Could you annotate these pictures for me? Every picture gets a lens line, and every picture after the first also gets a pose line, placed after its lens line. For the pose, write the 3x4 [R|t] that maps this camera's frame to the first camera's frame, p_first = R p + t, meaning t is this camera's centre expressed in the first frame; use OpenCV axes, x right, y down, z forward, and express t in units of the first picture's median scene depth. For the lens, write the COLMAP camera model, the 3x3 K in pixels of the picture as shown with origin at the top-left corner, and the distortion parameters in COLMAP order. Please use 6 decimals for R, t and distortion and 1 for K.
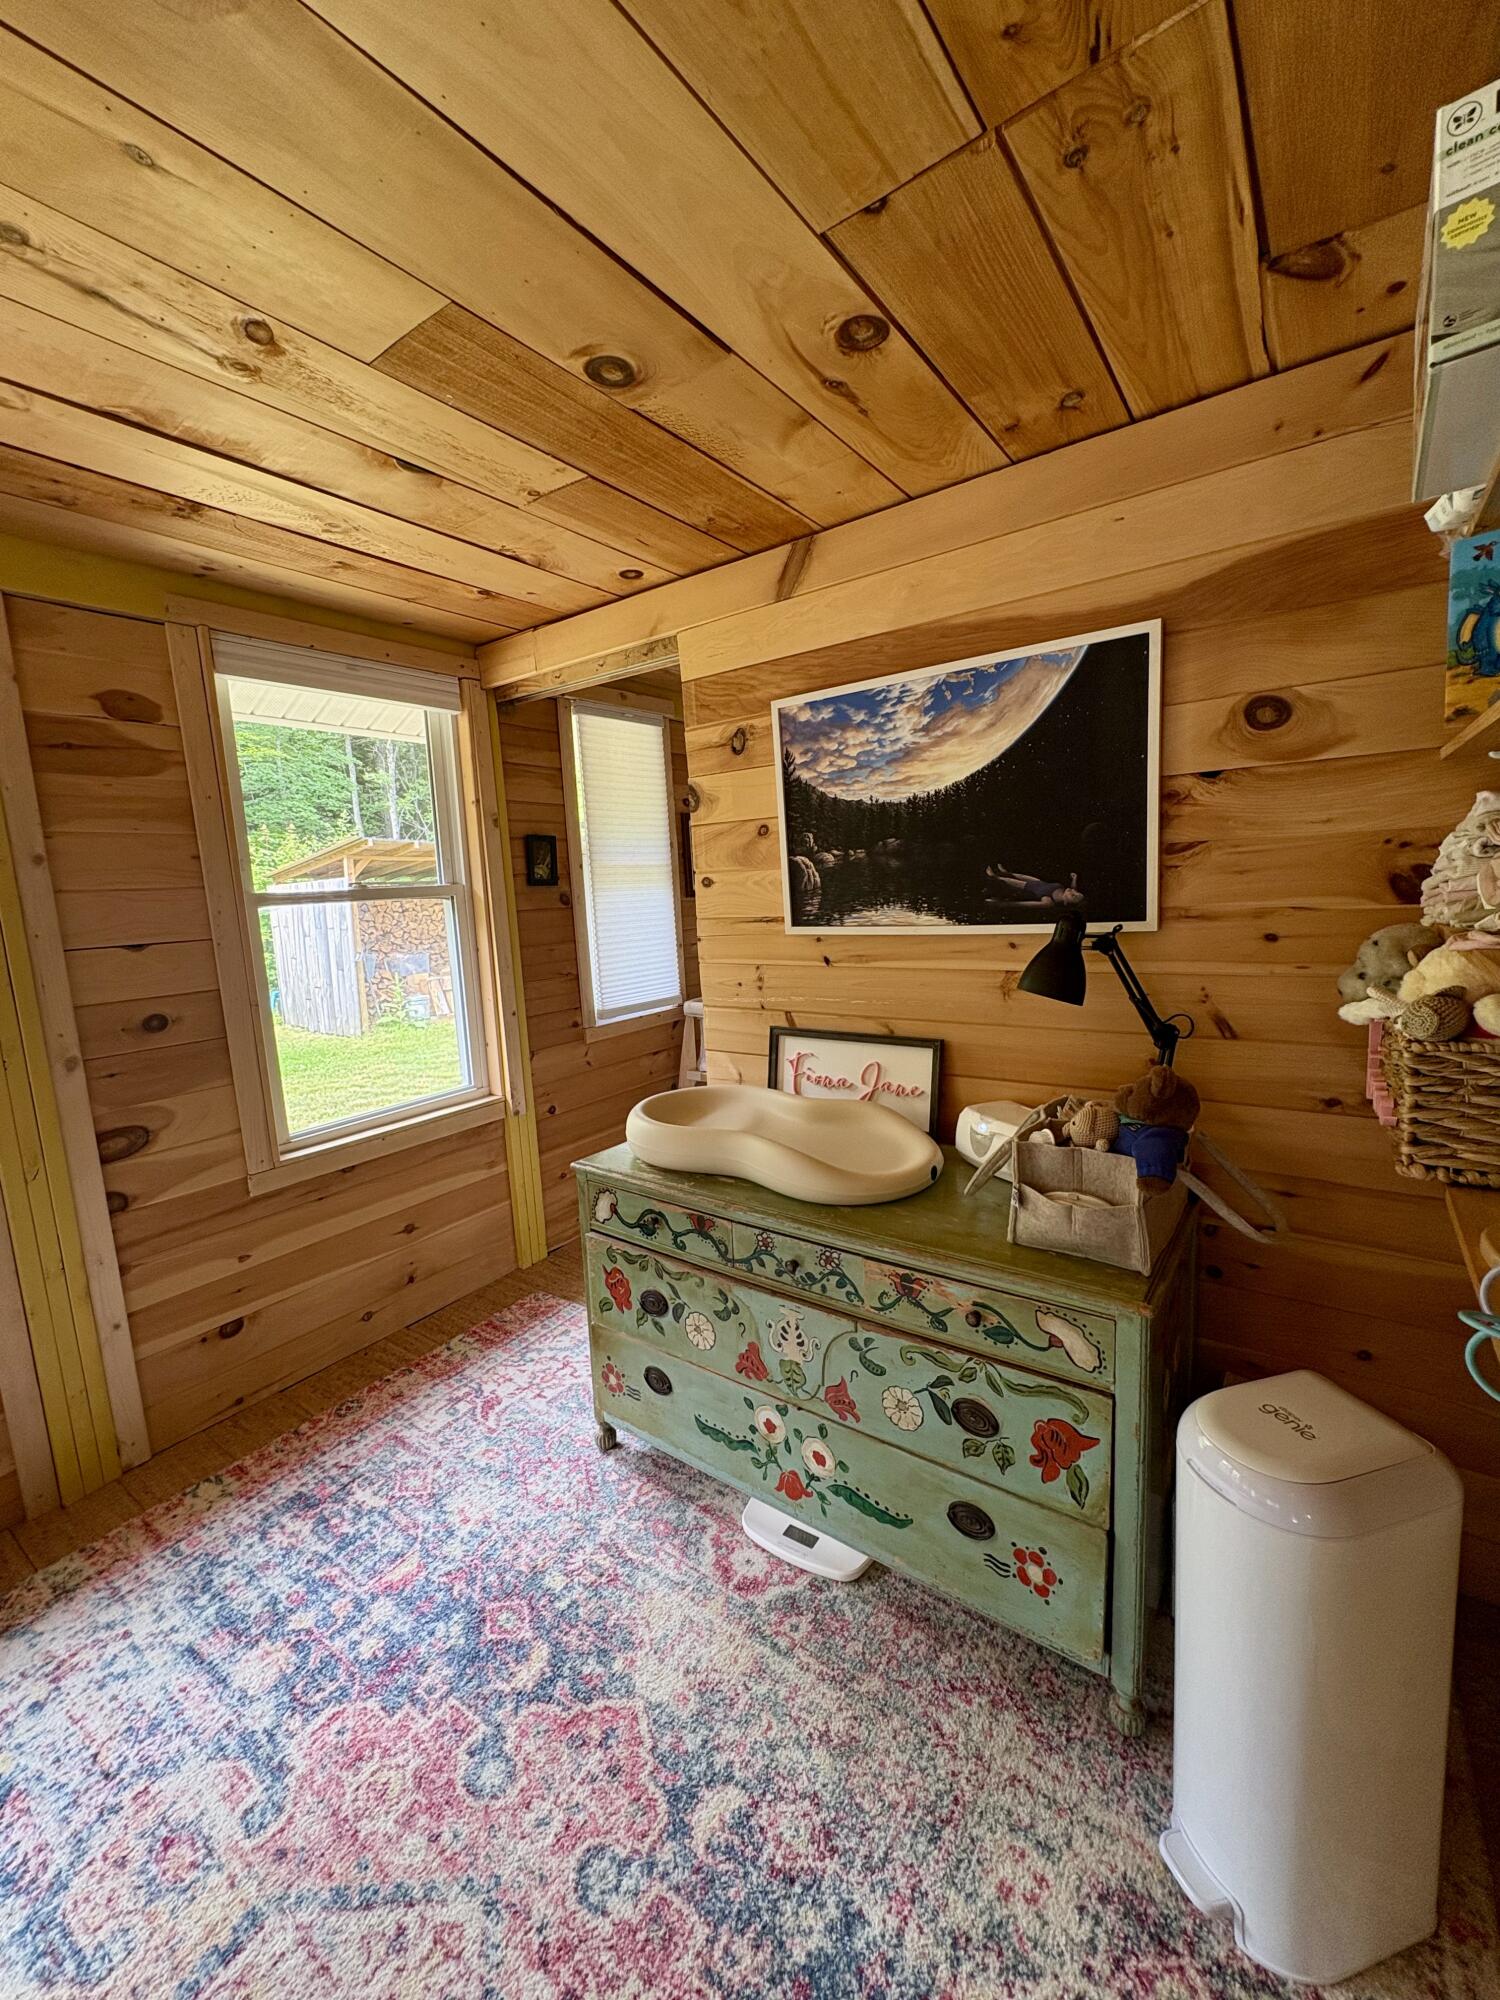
lens RADIAL K [[798.6, 0, 763.1], [0, 798.6, 996.9], [0, 0, 1]] dist [0.001701, 0.000097]
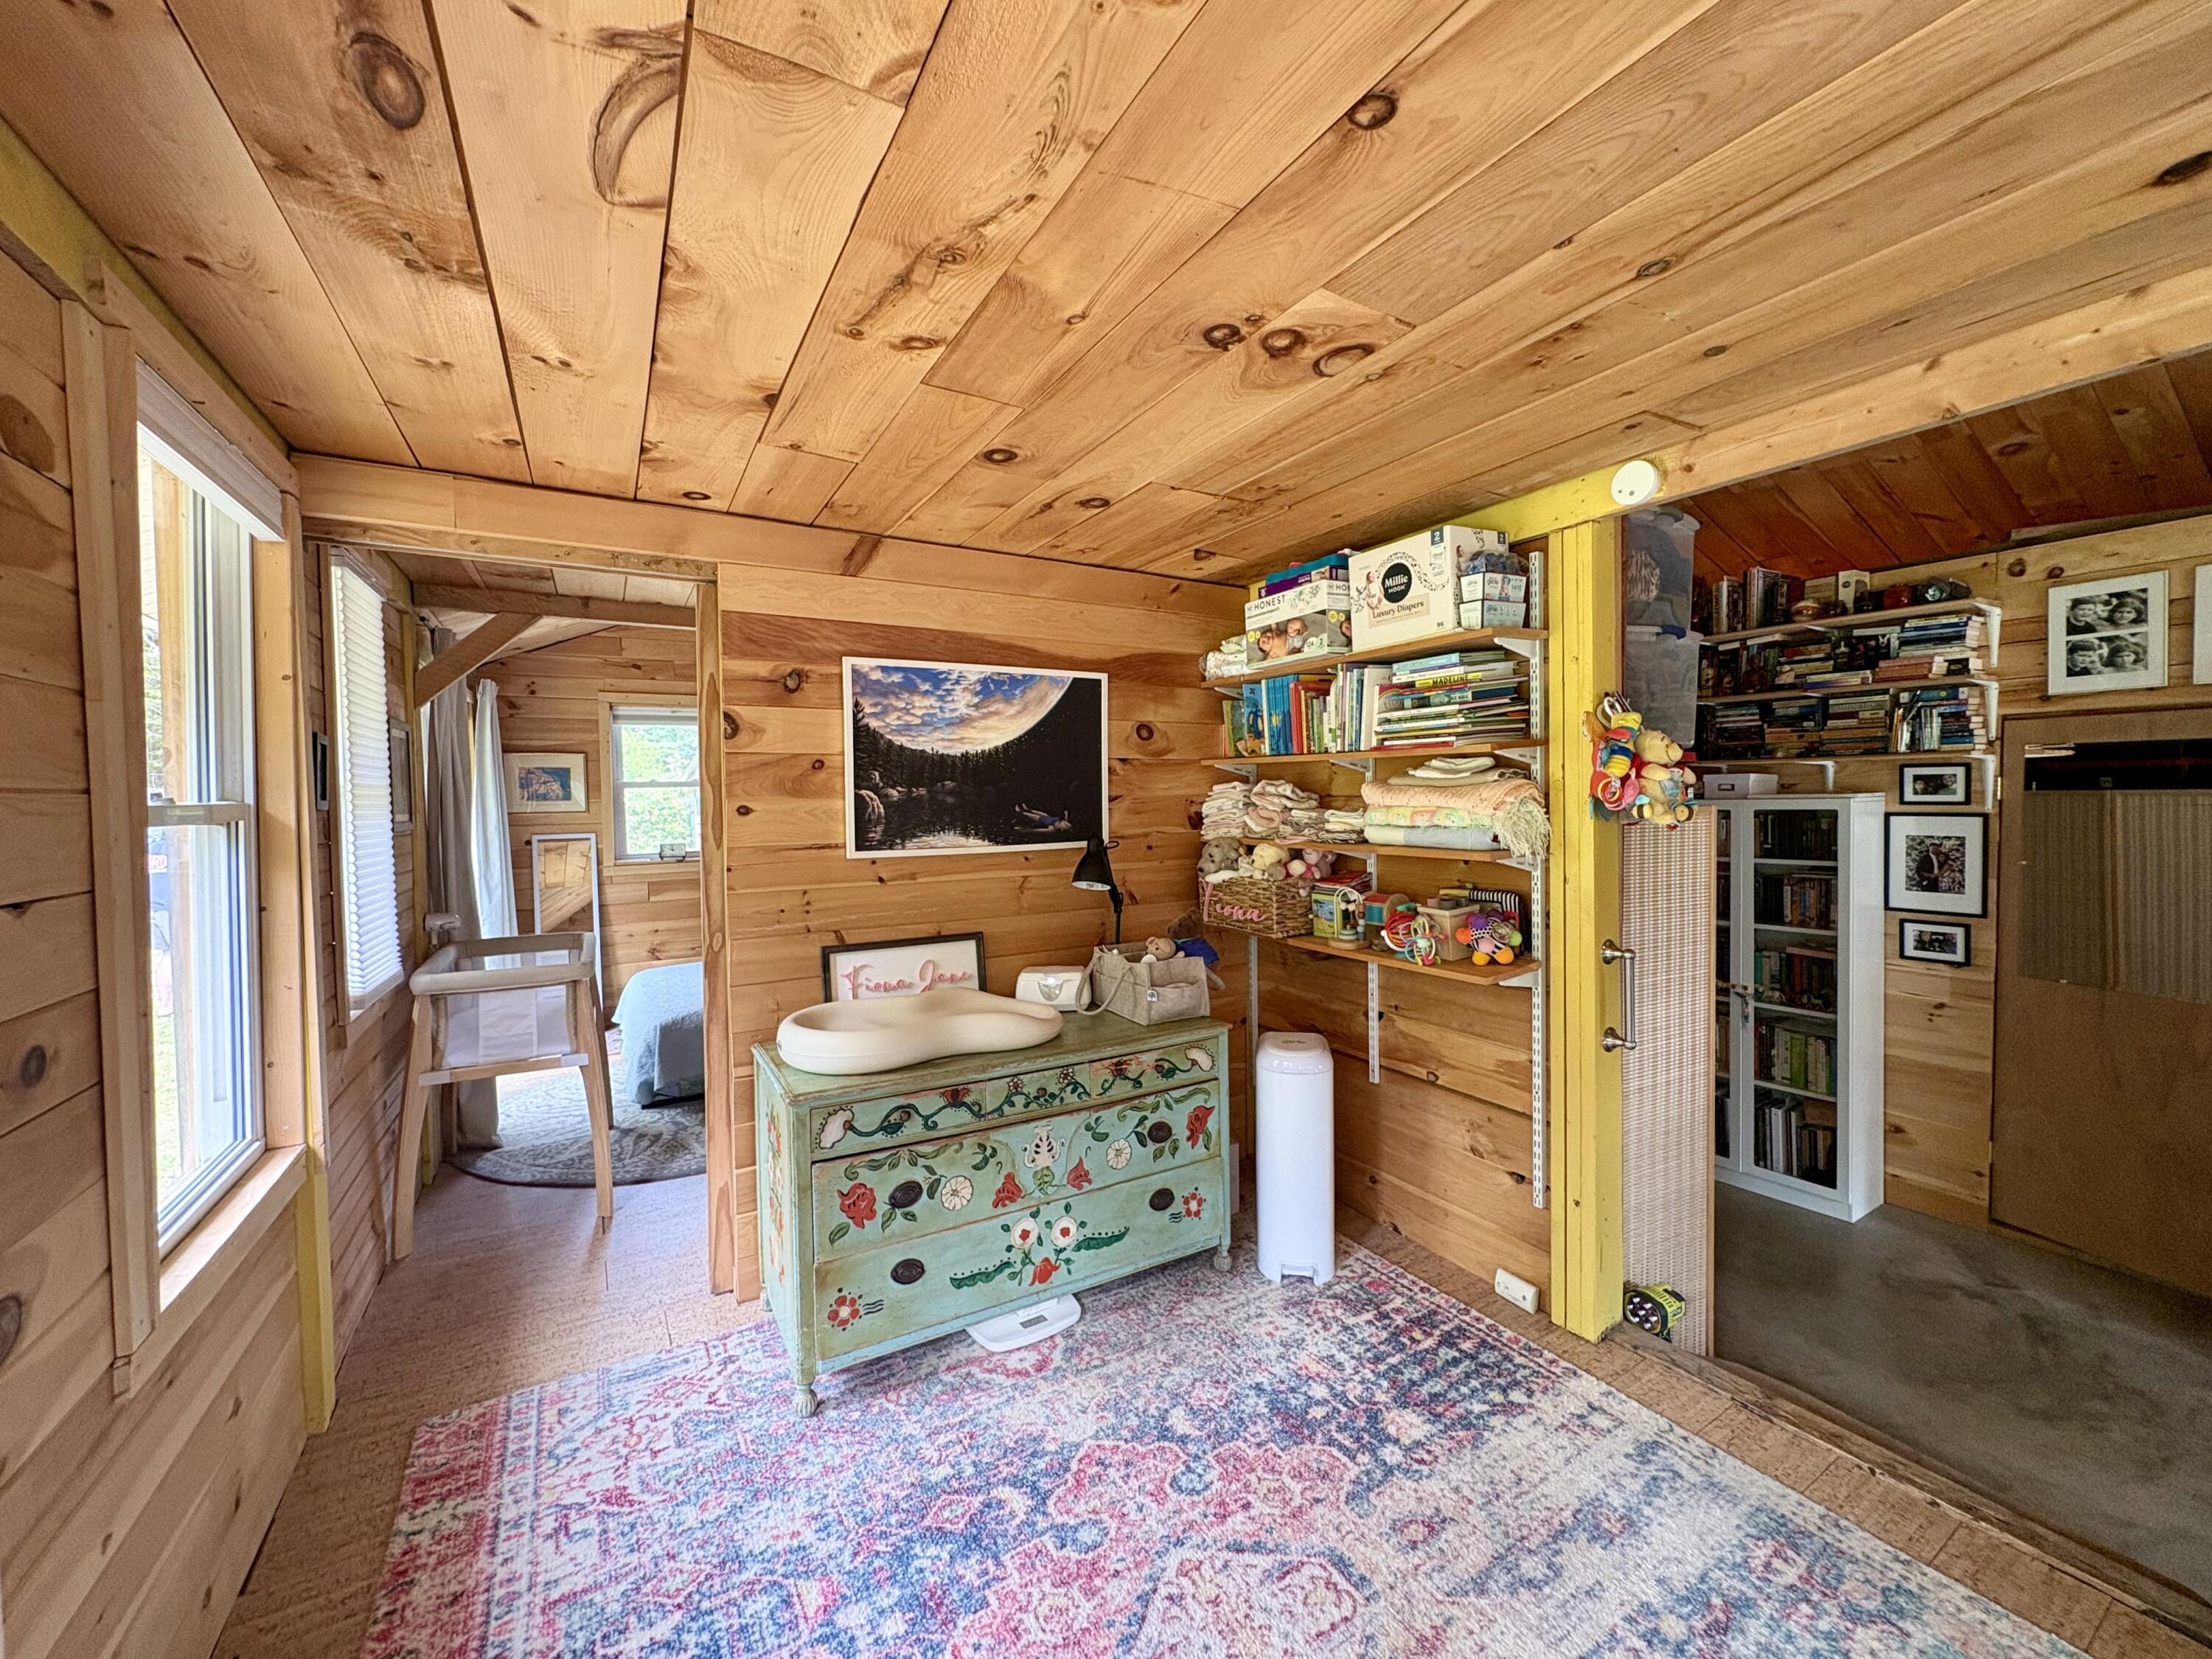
lens RADIAL K [[883.2, 0, 1103.7], [0, 883.2, 824.2], [0, 0, 1]] dist [0.001701, 0.000097]
pose [[0.409549, 0.015313, 0.912160, -1.145046], [0.122402, 0.989896, -0.071575, 0.006656], [-0.904040, 0.140964, 0.403536, 0.211708]]
